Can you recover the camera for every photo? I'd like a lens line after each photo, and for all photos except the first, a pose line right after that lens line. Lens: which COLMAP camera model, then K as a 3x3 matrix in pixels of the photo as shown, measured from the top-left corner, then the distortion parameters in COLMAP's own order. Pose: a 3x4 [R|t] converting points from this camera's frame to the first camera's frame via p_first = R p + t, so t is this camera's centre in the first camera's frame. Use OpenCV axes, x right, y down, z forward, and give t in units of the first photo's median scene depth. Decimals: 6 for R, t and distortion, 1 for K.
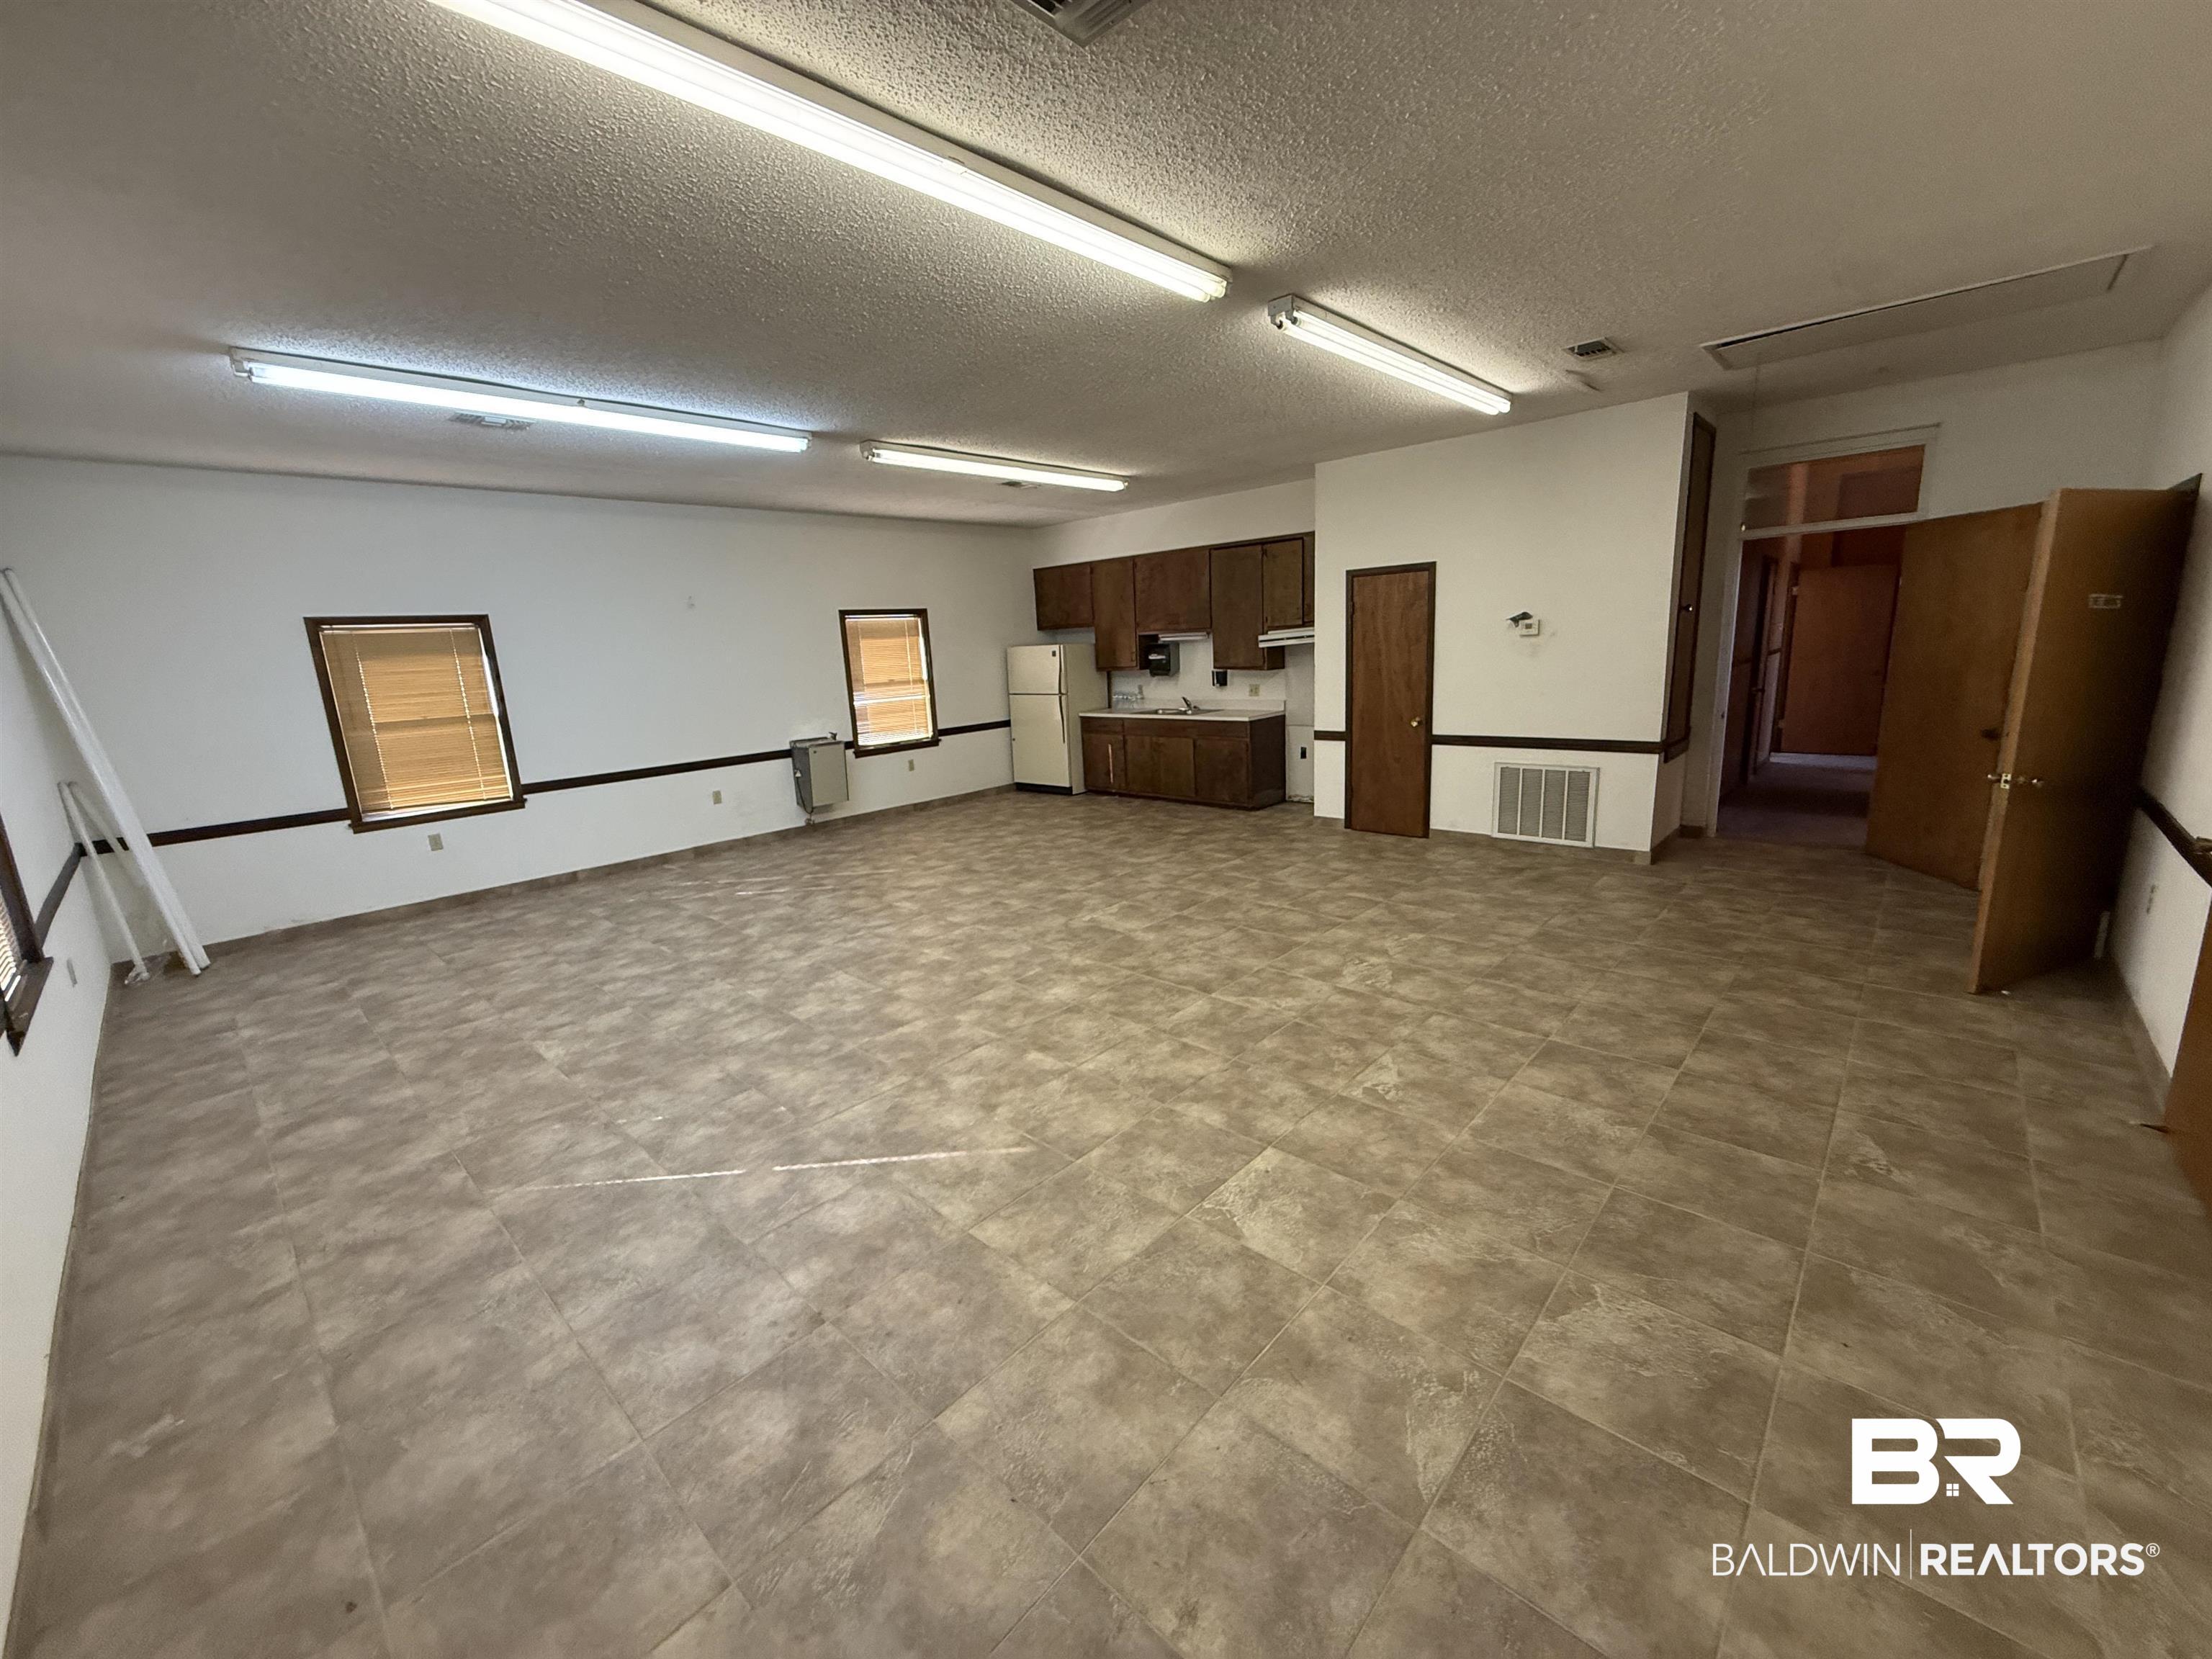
lens RADIAL K [[885.3, 0, 1101.7], [0, 885.3, 837.2], [0, 0, 1]] dist [-0.000762, 0.000228]
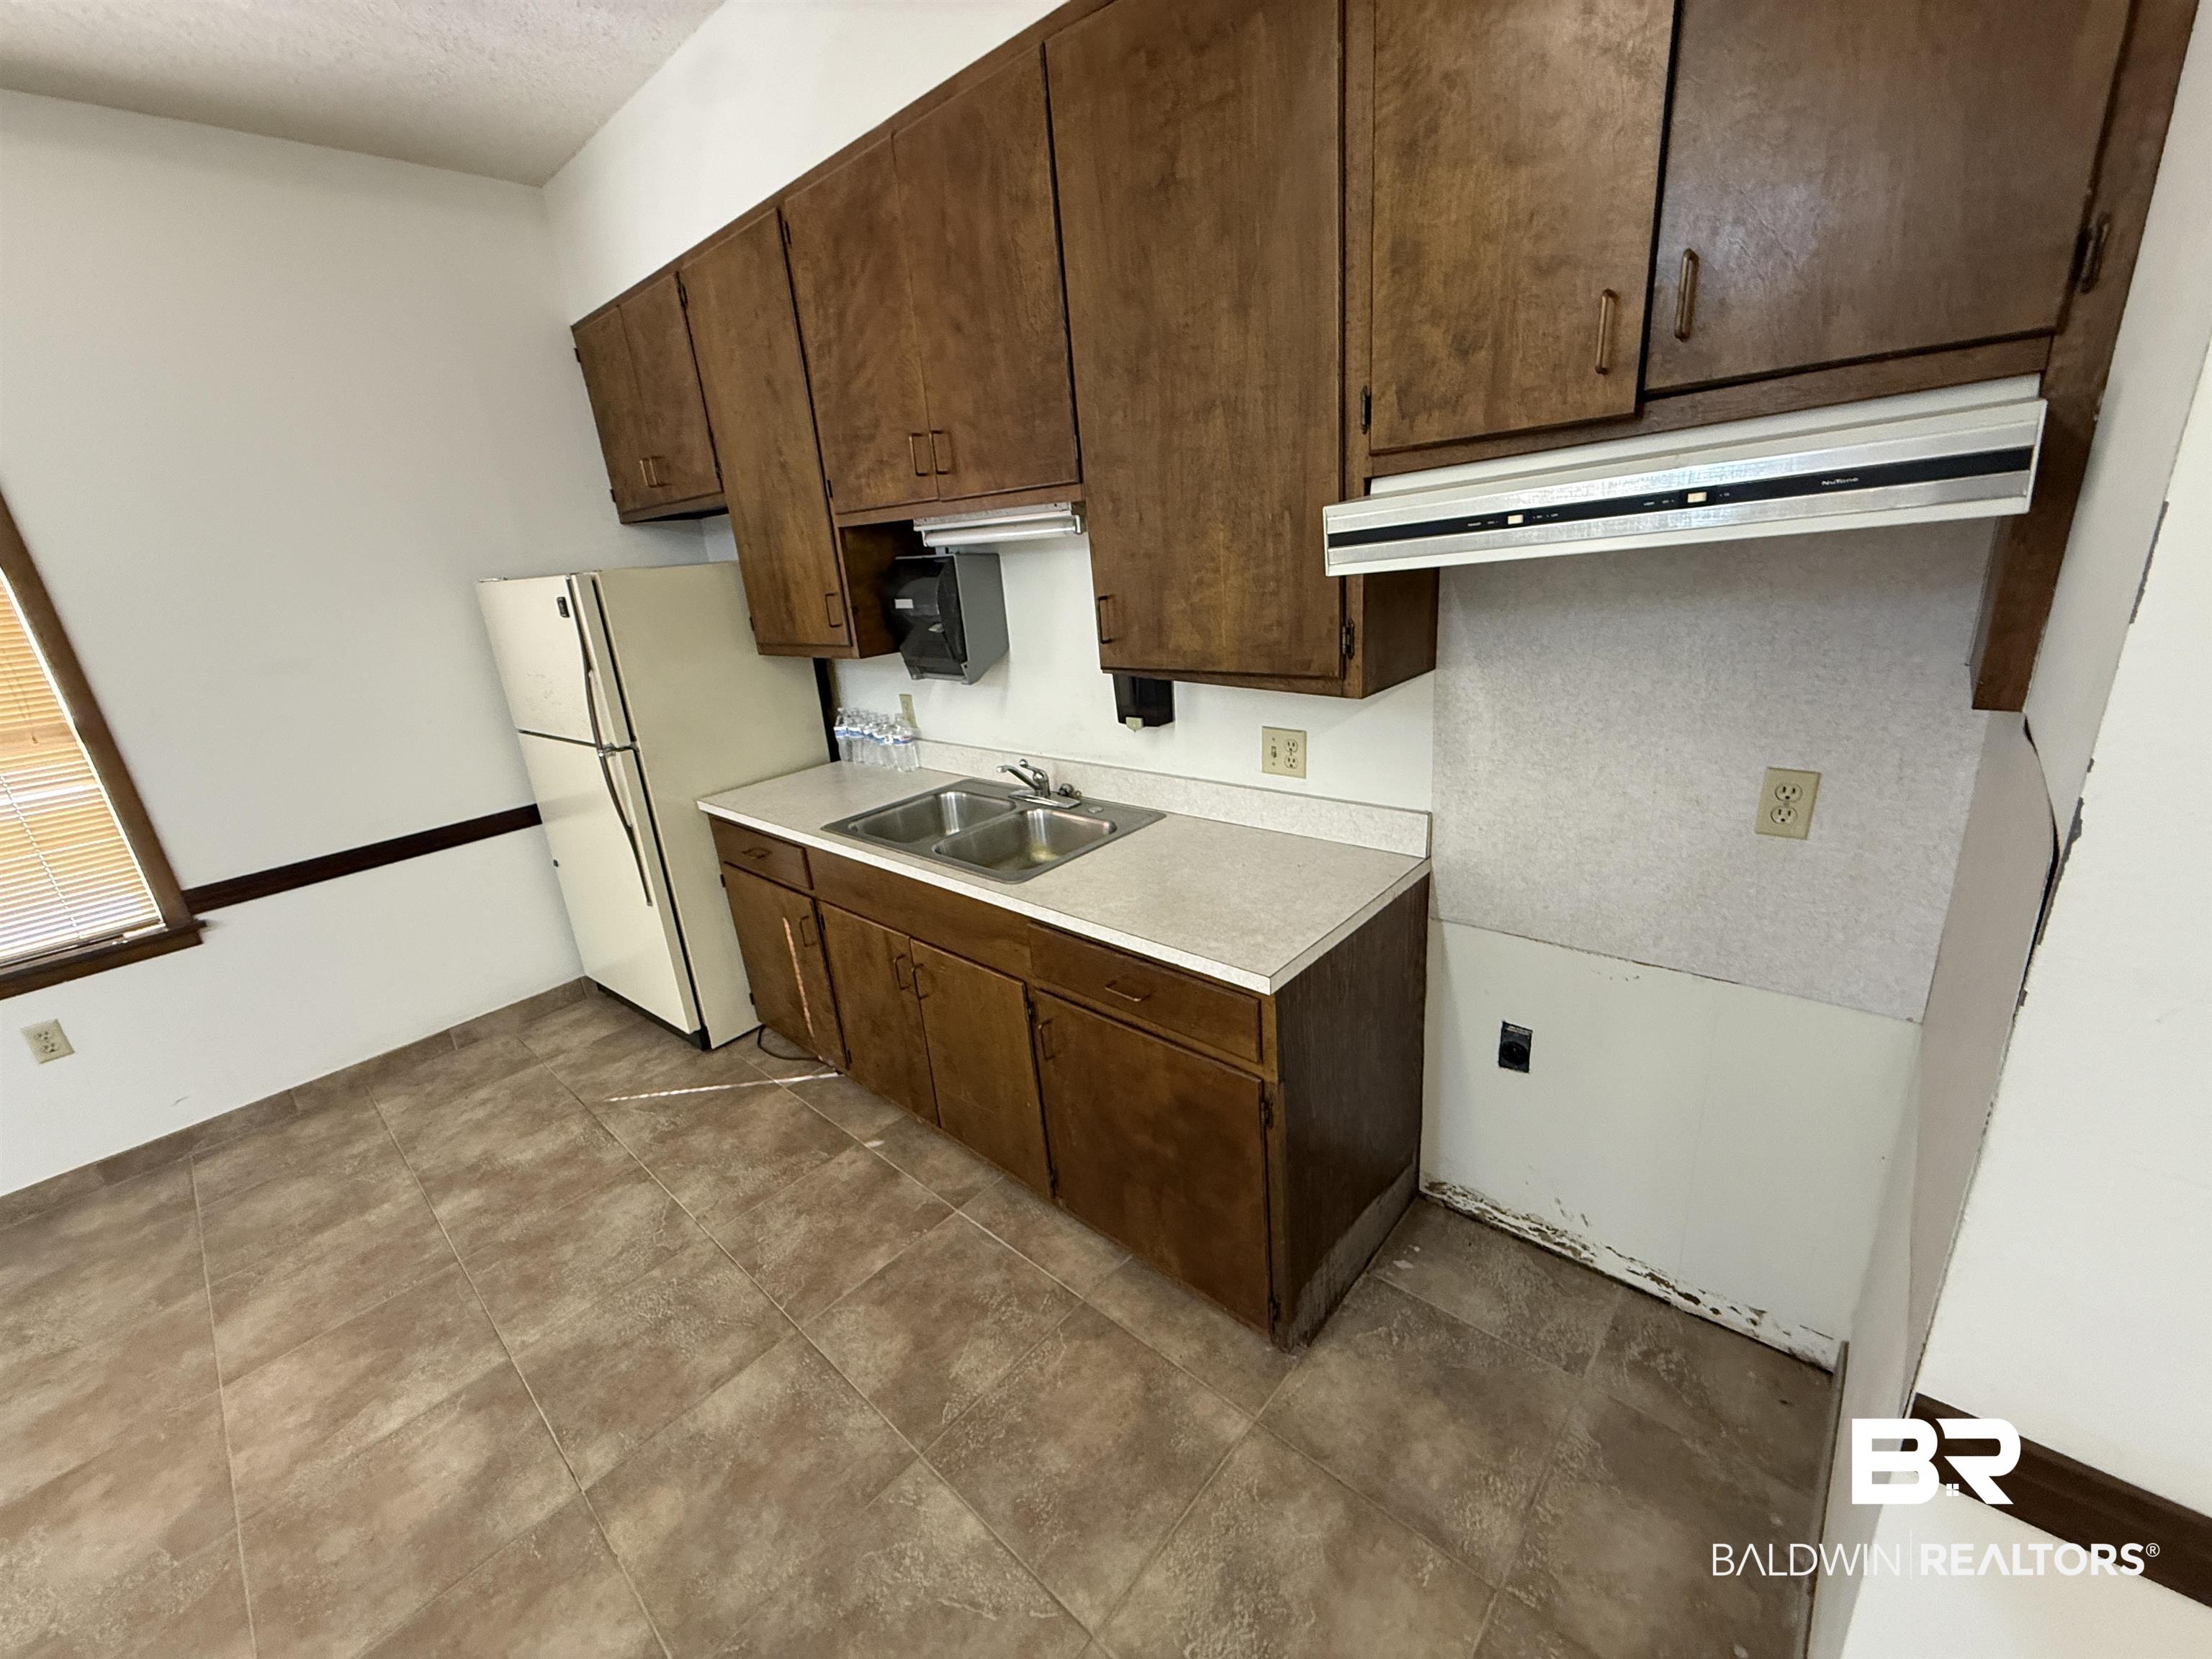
lens RADIAL K [[885.3, 0, 1101.7], [0, 885.3, 837.2], [0, 0, 1]] dist [-0.000762, 0.000228]
pose [[0.999204, -0.039694, 0.003908, 0.115993], [0.038987, 0.992665, 0.114441, -0.163454], [-0.008422, -0.114198, 0.993422, 0.725491]]
